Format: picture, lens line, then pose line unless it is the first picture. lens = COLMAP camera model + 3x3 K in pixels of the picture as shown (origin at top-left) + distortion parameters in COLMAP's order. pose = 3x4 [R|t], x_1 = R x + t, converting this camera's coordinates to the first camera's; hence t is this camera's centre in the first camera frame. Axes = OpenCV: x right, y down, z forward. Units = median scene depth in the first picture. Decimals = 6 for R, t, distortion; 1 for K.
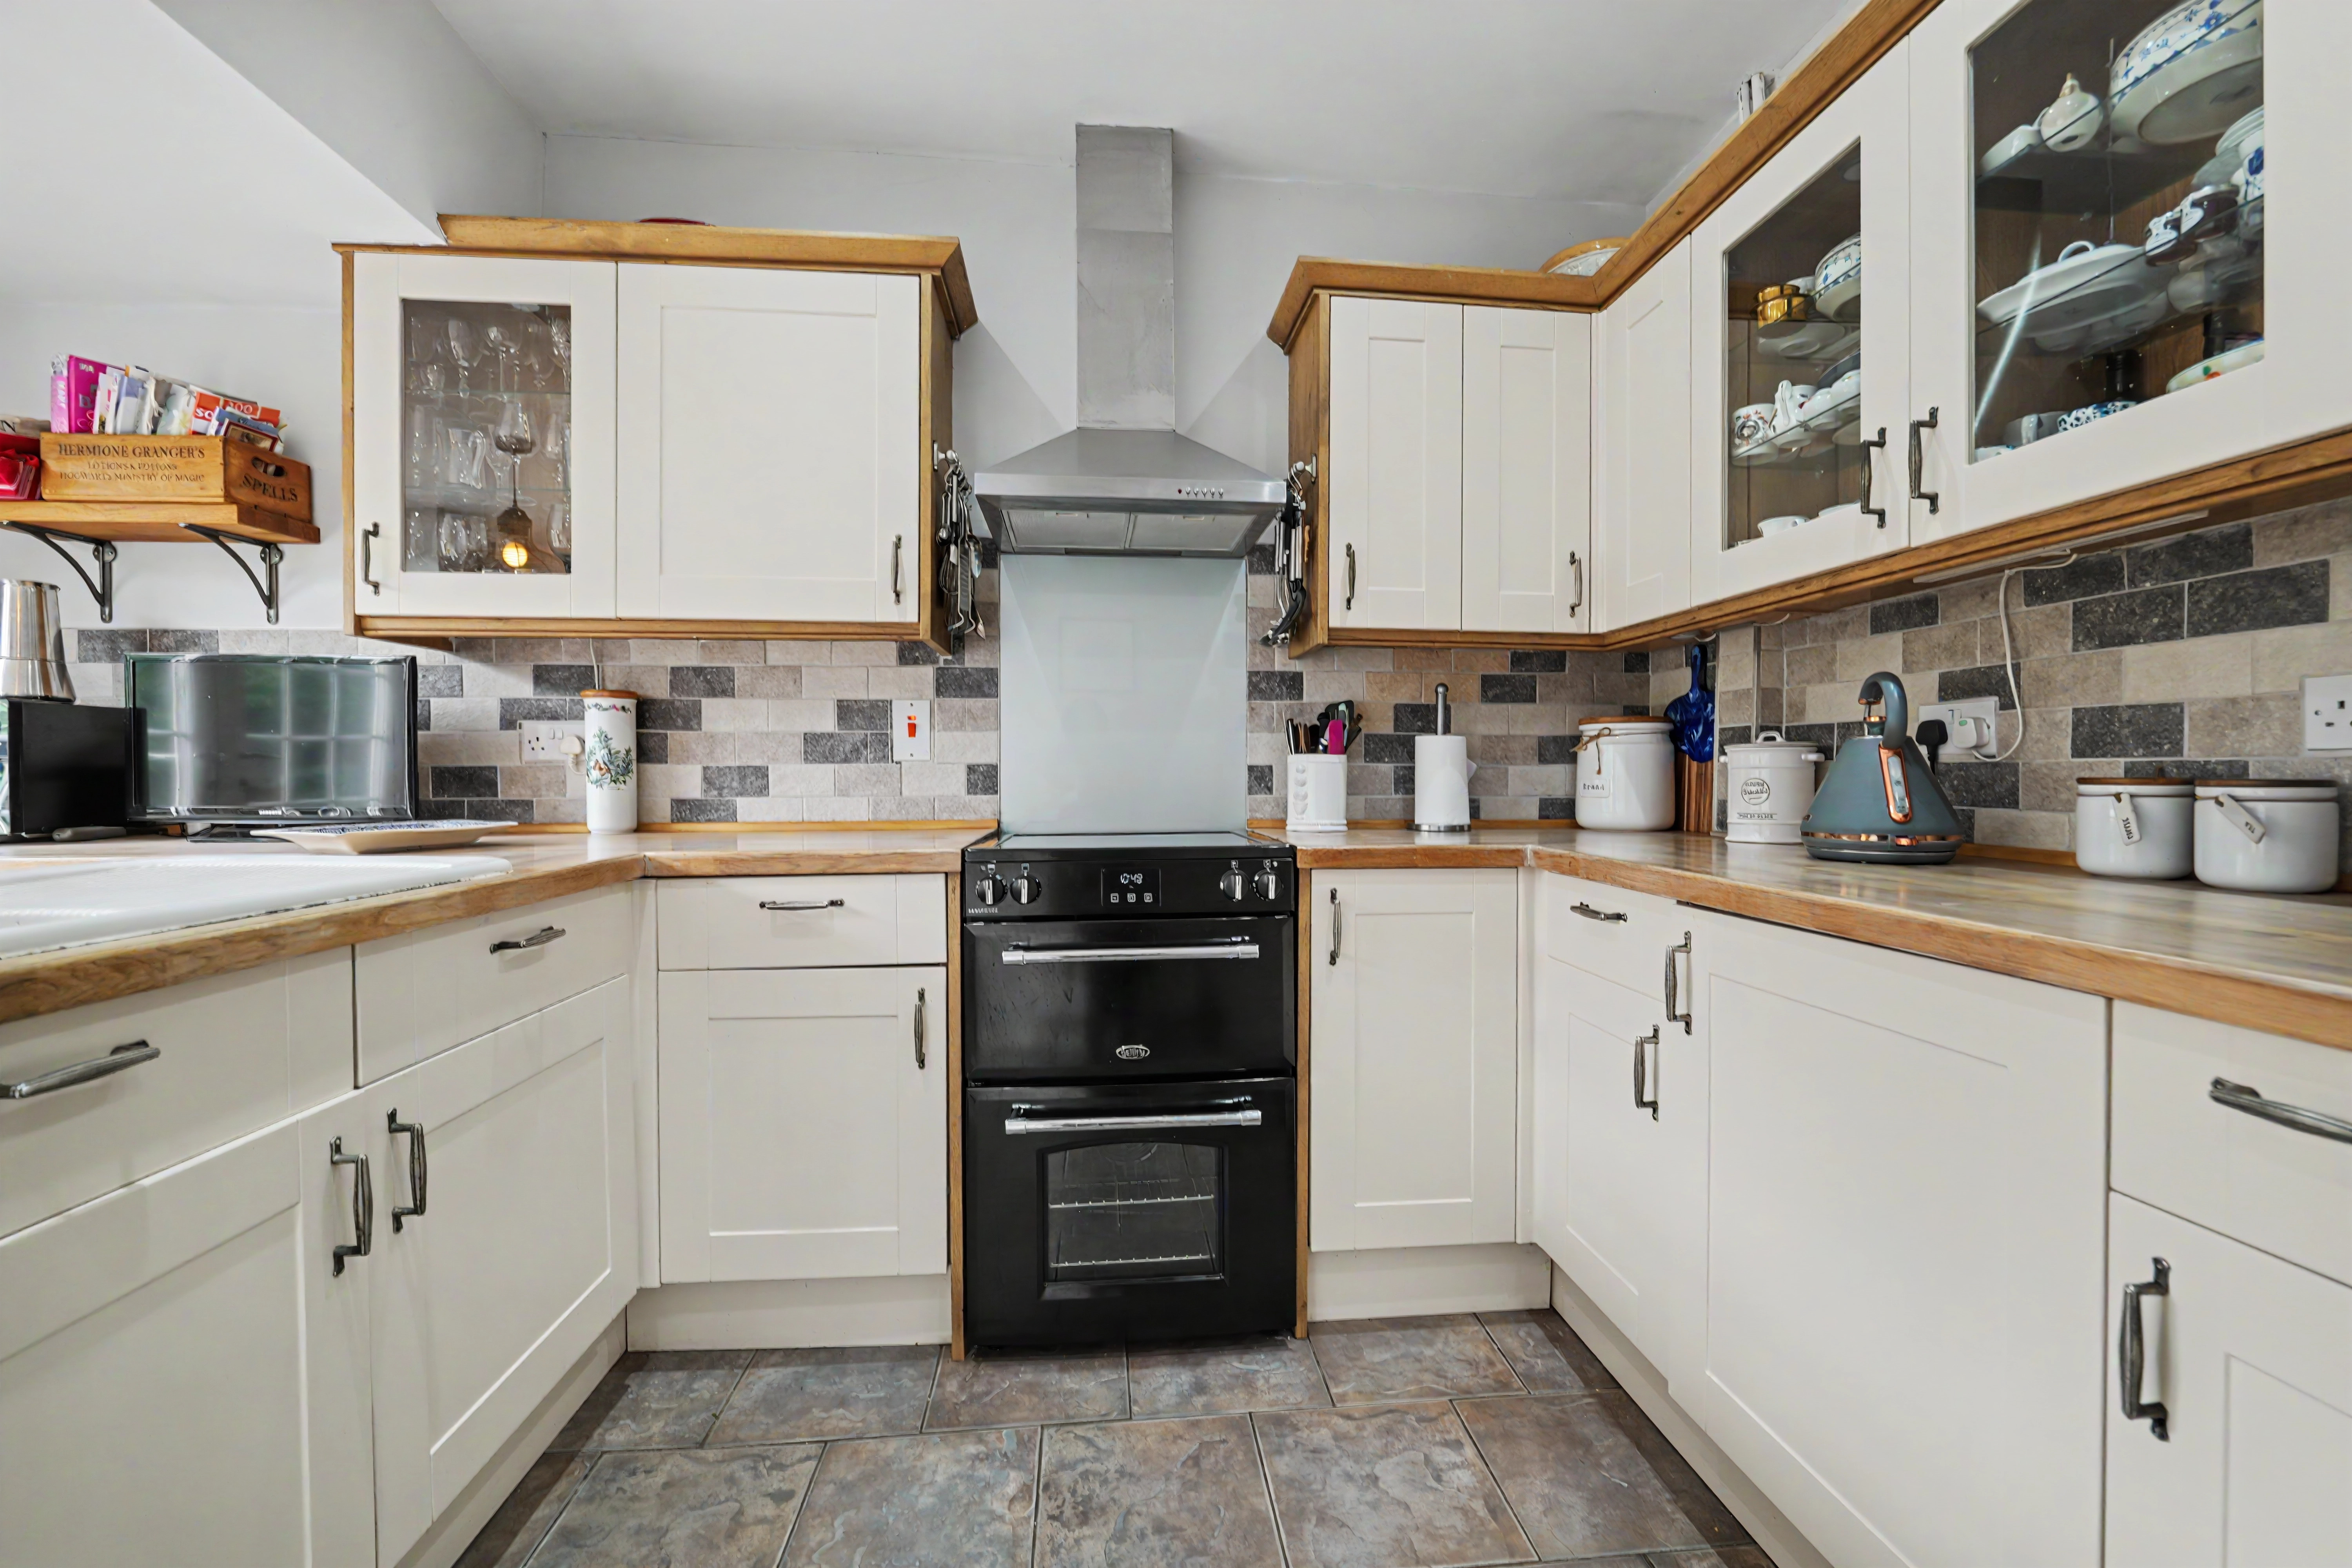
lens RADIAL K [[960.8, 0, 1178.2], [0, 960.8, 780.1], [0, 0, 1]] dist [-0.011528, -0.000205]
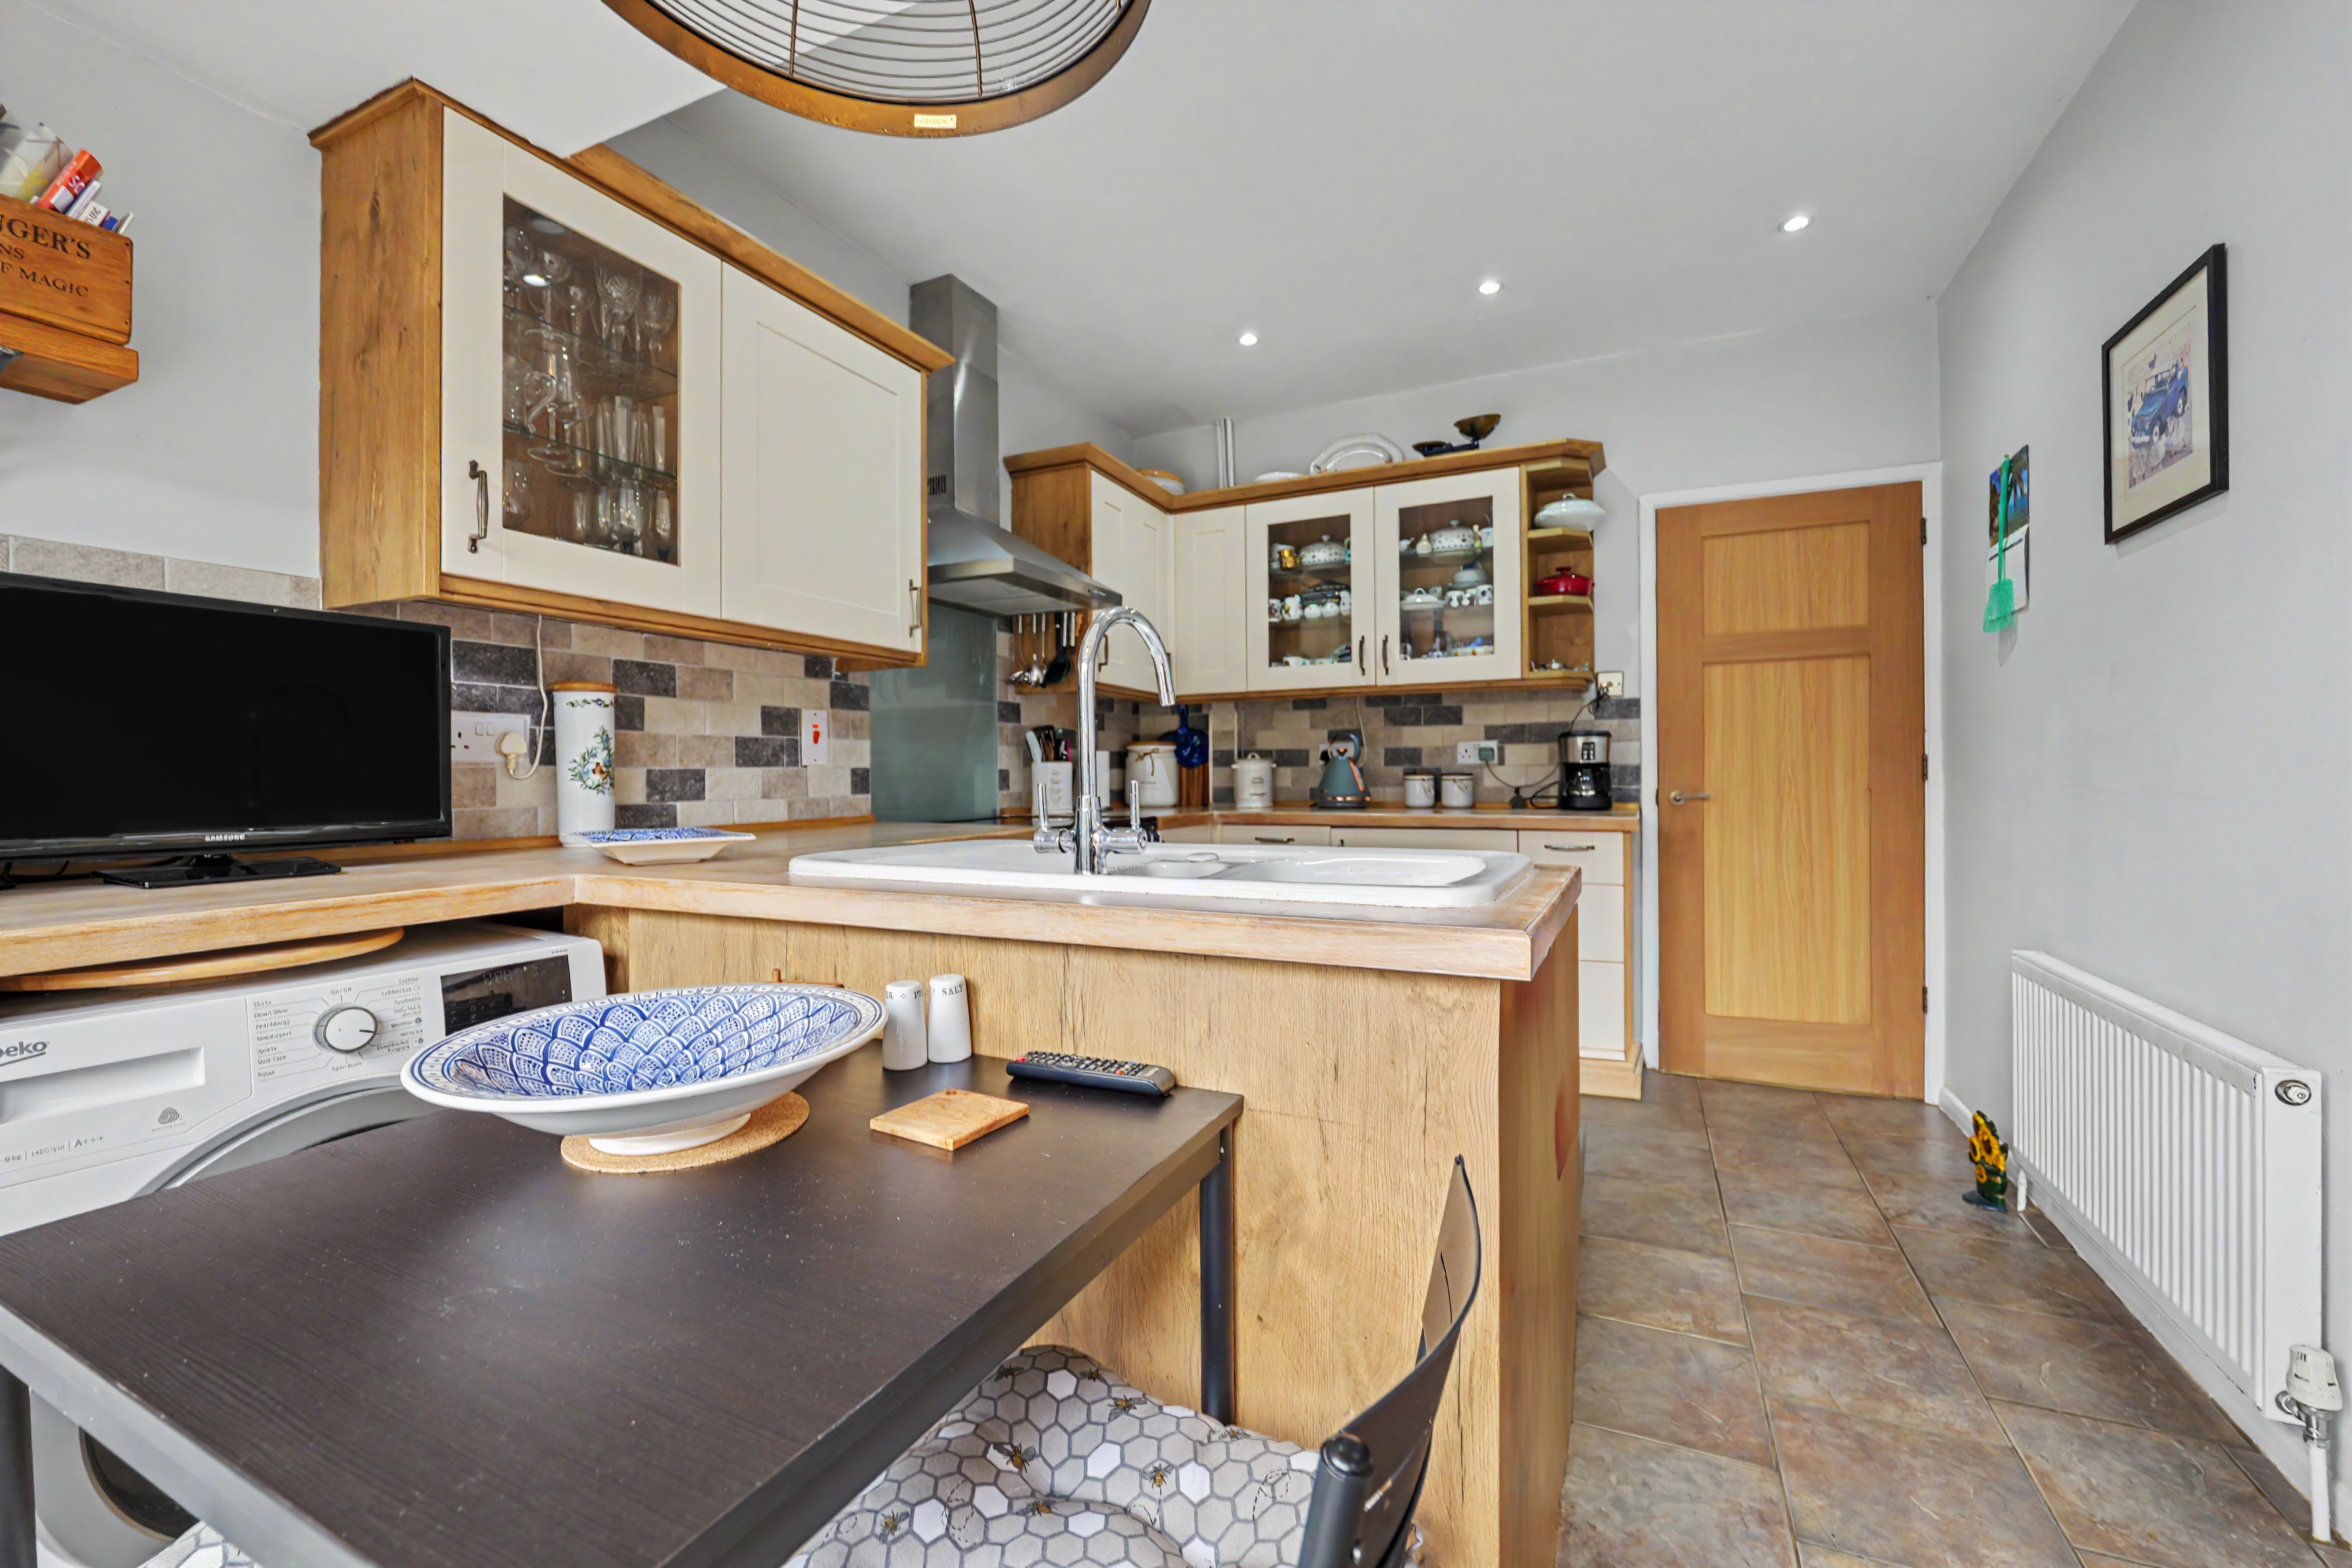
lens RADIAL K [[960.8, 0, 1178.2], [0, 960.8, 780.1], [0, 0, 1]] dist [-0.011528, -0.000205]
pose [[0.510191, -0.007324, 0.860030, -1.146019], [0.014974, 0.999888, -0.000367, 0.004377], [-0.859931, 0.013066, 0.510243, 0.088716]]
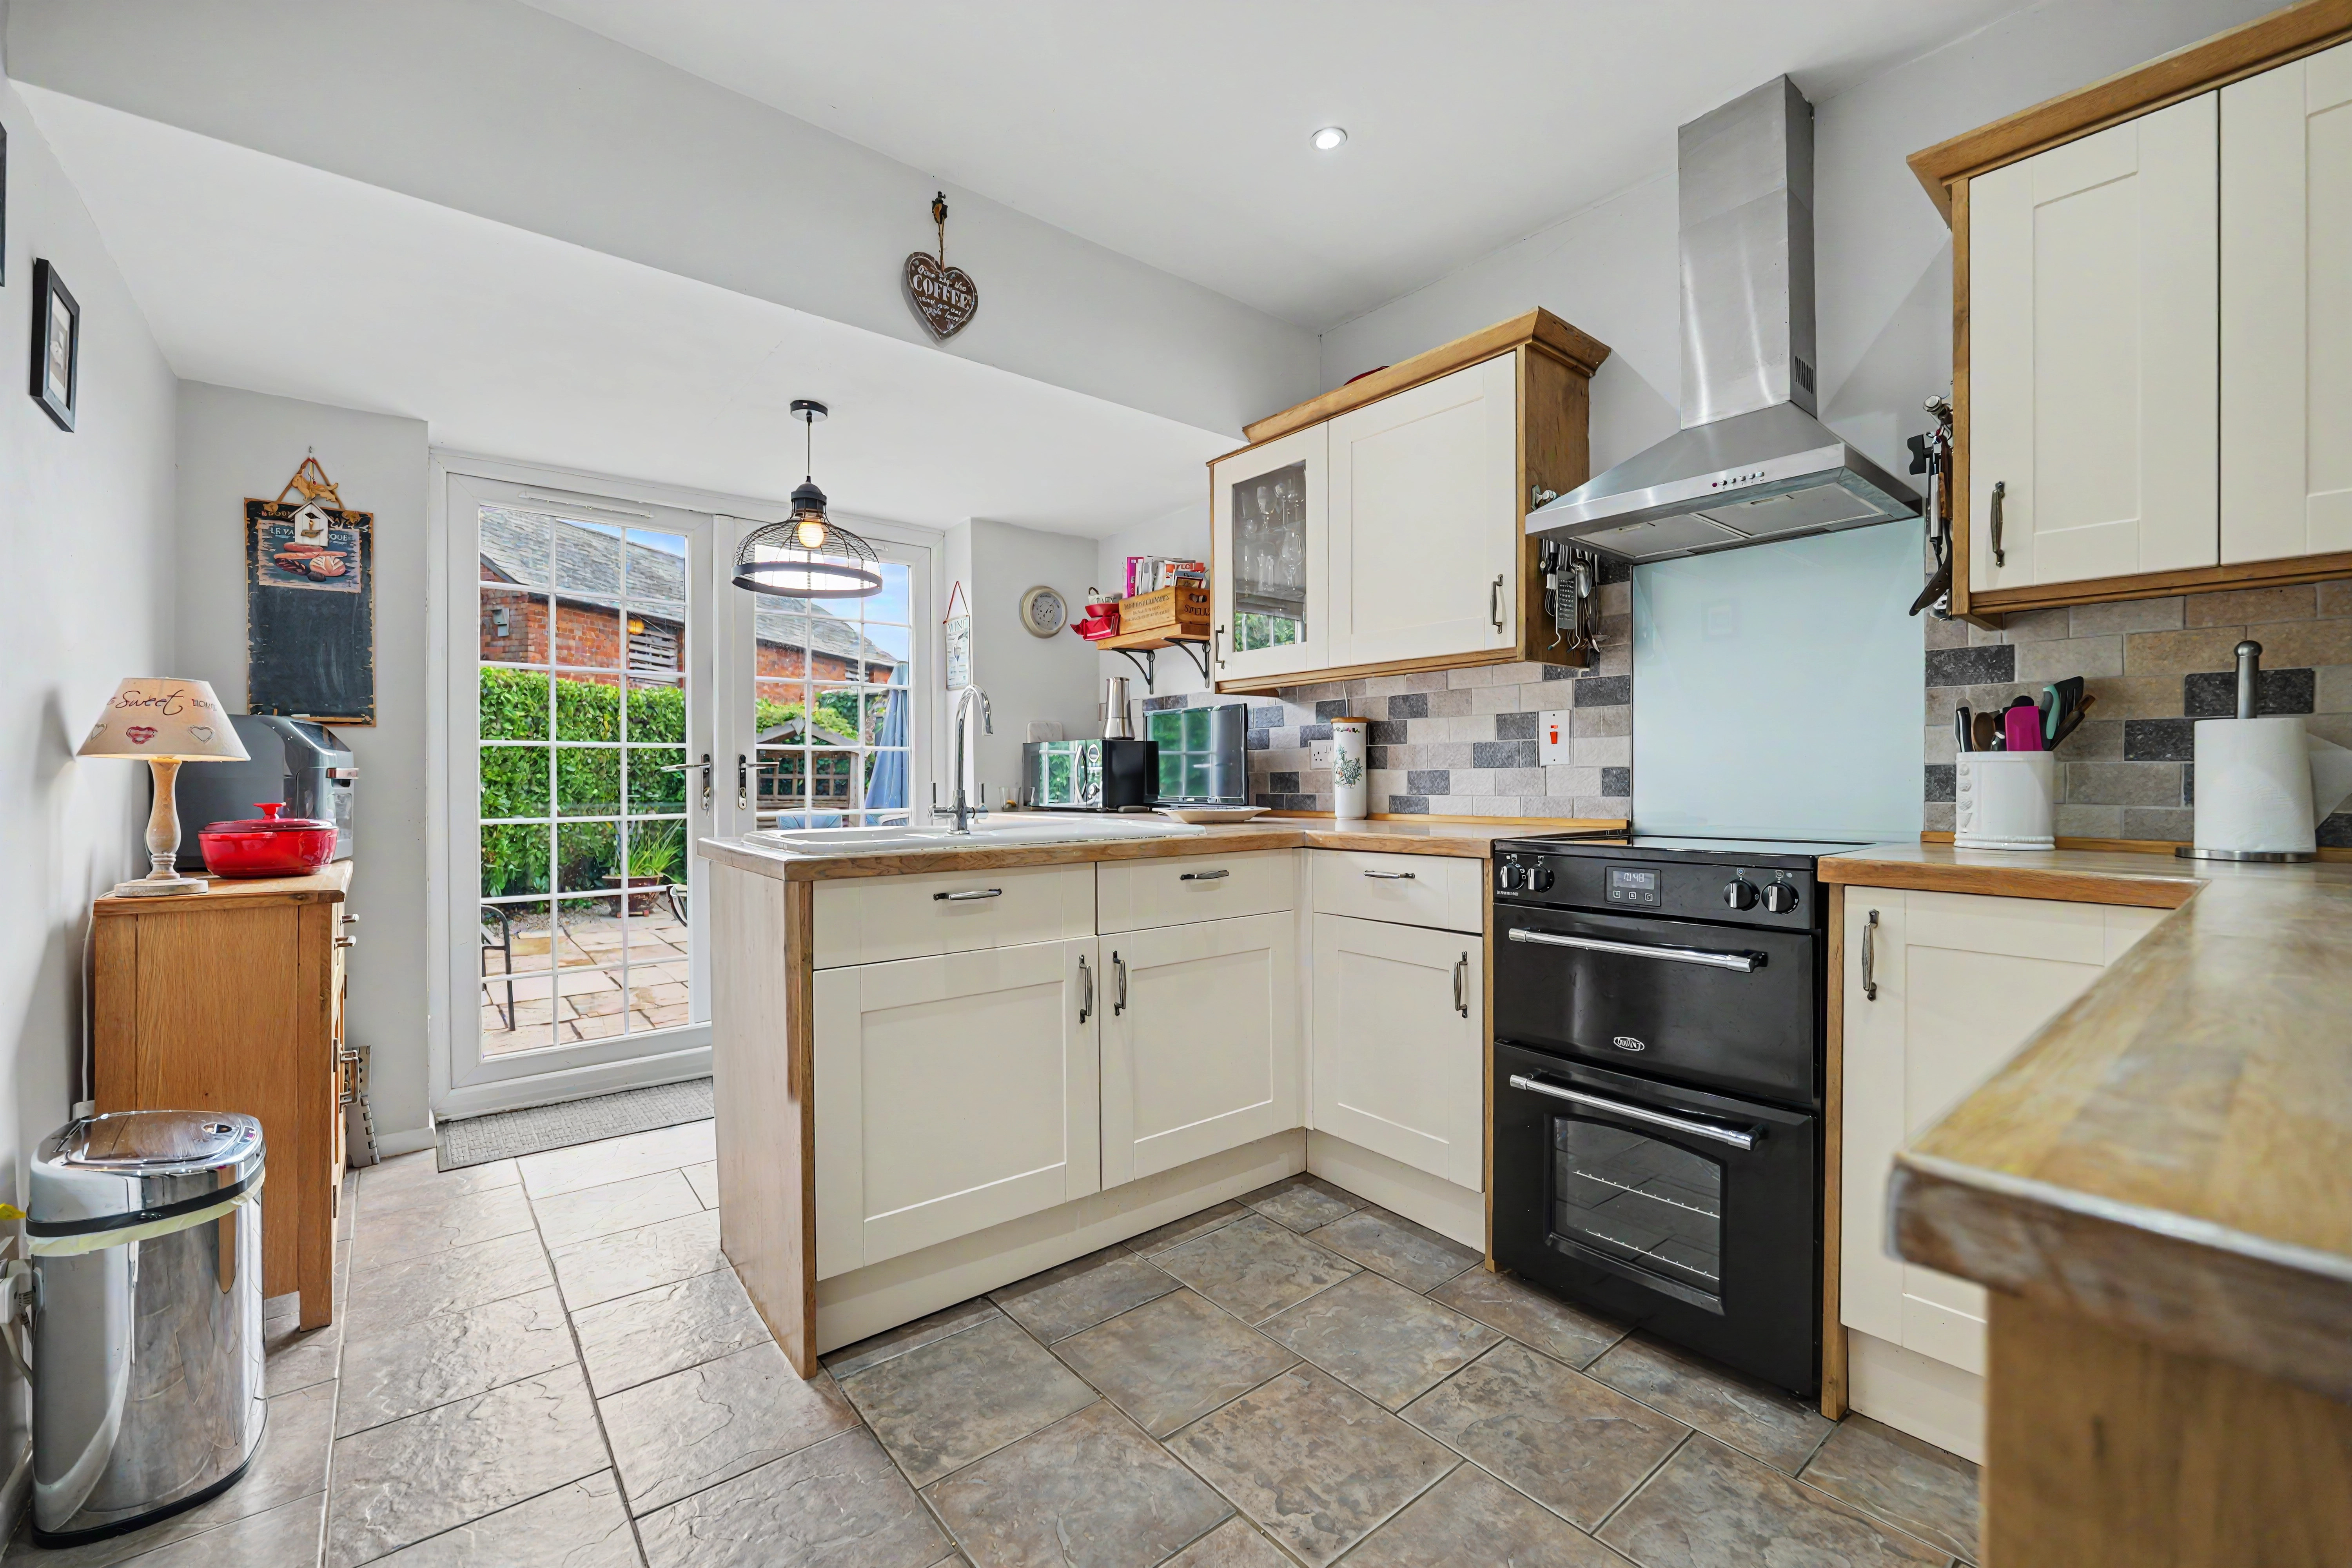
lens RADIAL K [[960.8, 0, 1178.2], [0, 960.8, 780.1], [0, 0, 1]] dist [-0.011528, -0.000205]
pose [[0.555187, 0.001742, -0.831724, 0.464917], [-0.004899, 0.999987, -0.001176, 0.000910], [0.831711, 0.004727, 0.555189, 0.013479]]
